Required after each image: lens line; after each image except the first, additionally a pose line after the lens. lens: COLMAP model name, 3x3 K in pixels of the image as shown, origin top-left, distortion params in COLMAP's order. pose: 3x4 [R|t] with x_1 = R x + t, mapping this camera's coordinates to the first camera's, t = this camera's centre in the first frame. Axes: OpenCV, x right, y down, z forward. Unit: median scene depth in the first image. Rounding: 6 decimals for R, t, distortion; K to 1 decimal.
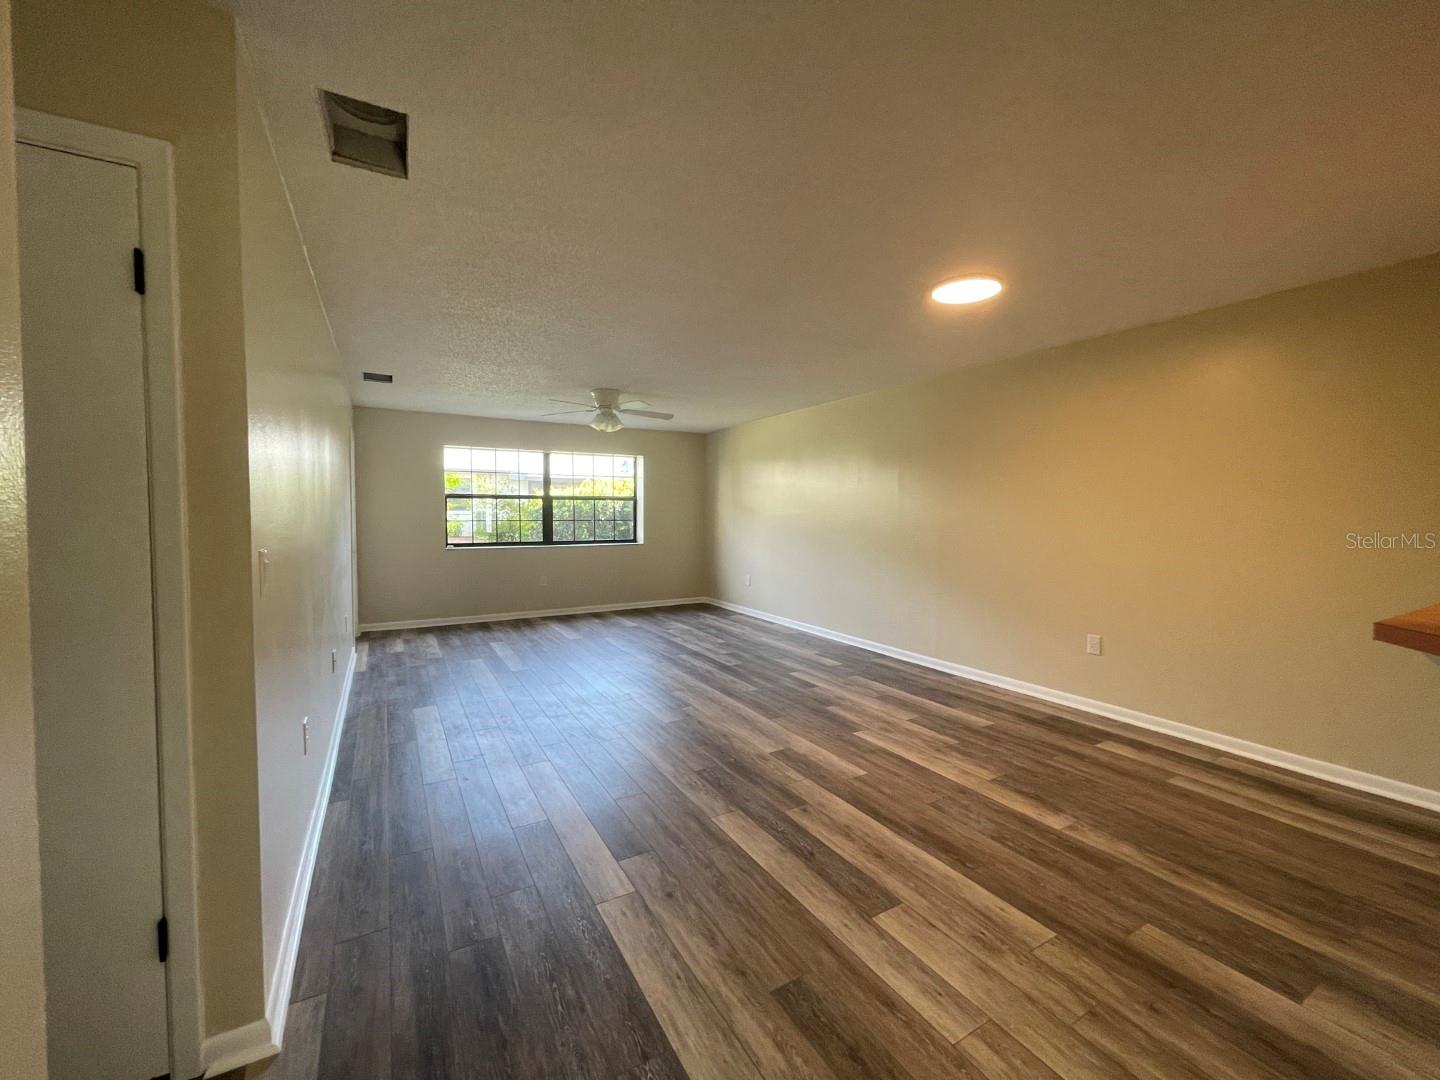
lens RADIAL K [[579.9, 0, 718.6], [0, 579.9, 528.5], [0, 0, 1]] dist [0.003604, -0.001599]
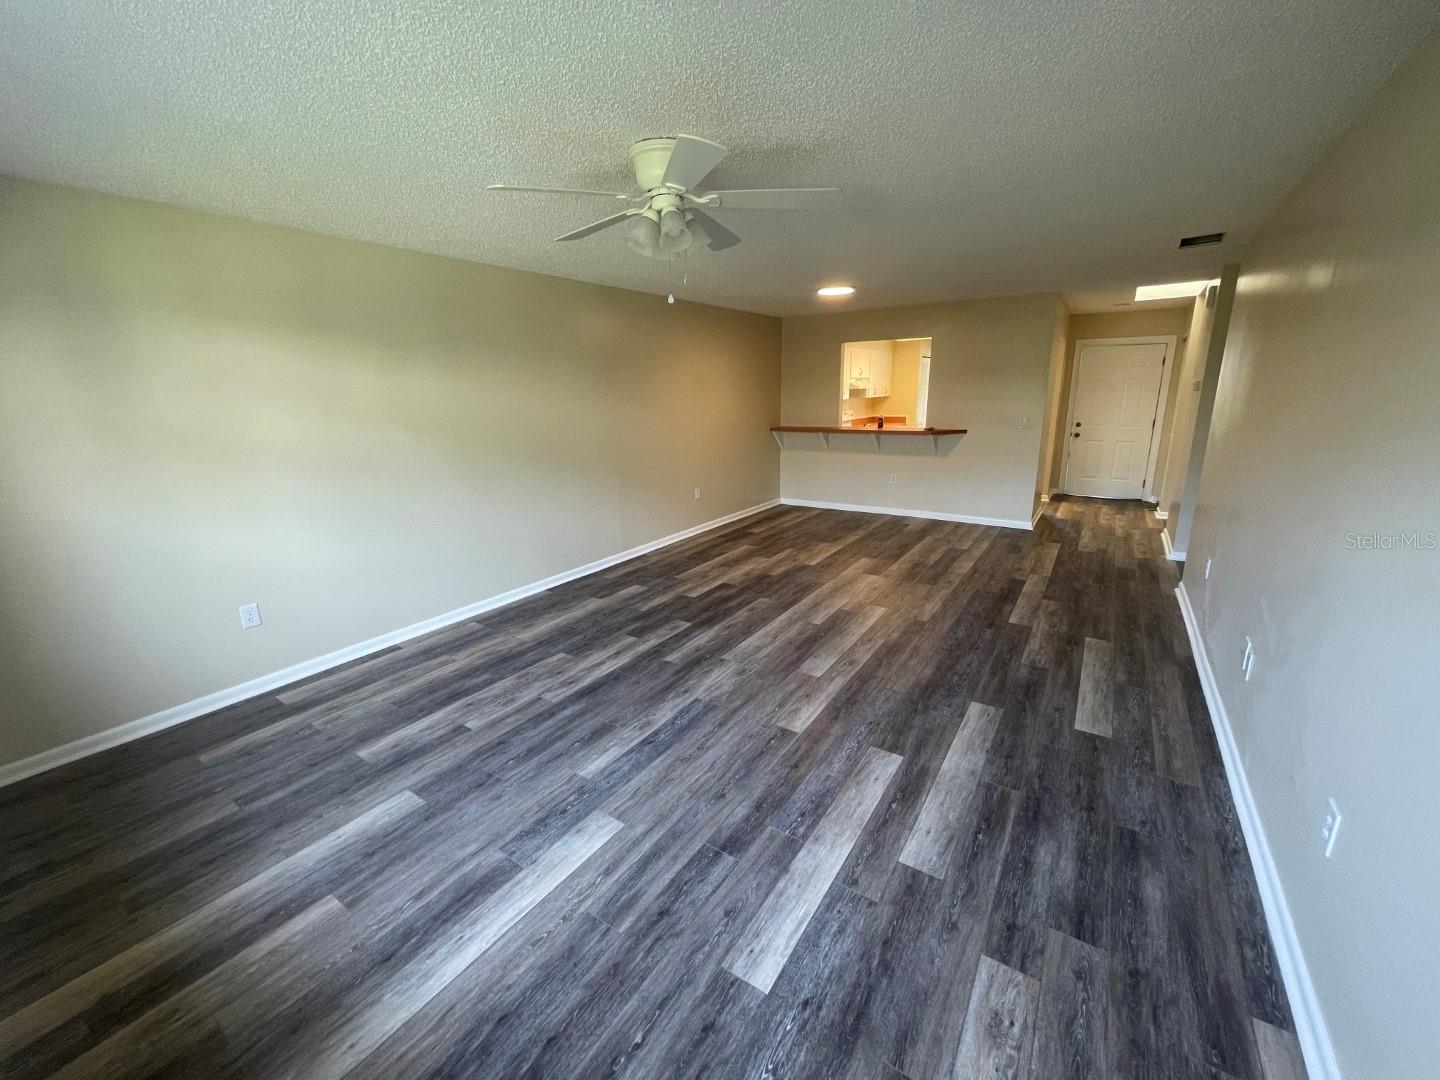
lens RADIAL K [[579.9, 0, 708.0], [0, 579.9, 545.2], [0, 0, 1]] dist [0.003604, -0.001599]
pose [[-0.433388, -0.226761, 0.872212, -0.820303], [0.047357, 0.960759, 0.273312, -0.107275], [-0.899962, 0.159755, -0.405643, 1.583479]]
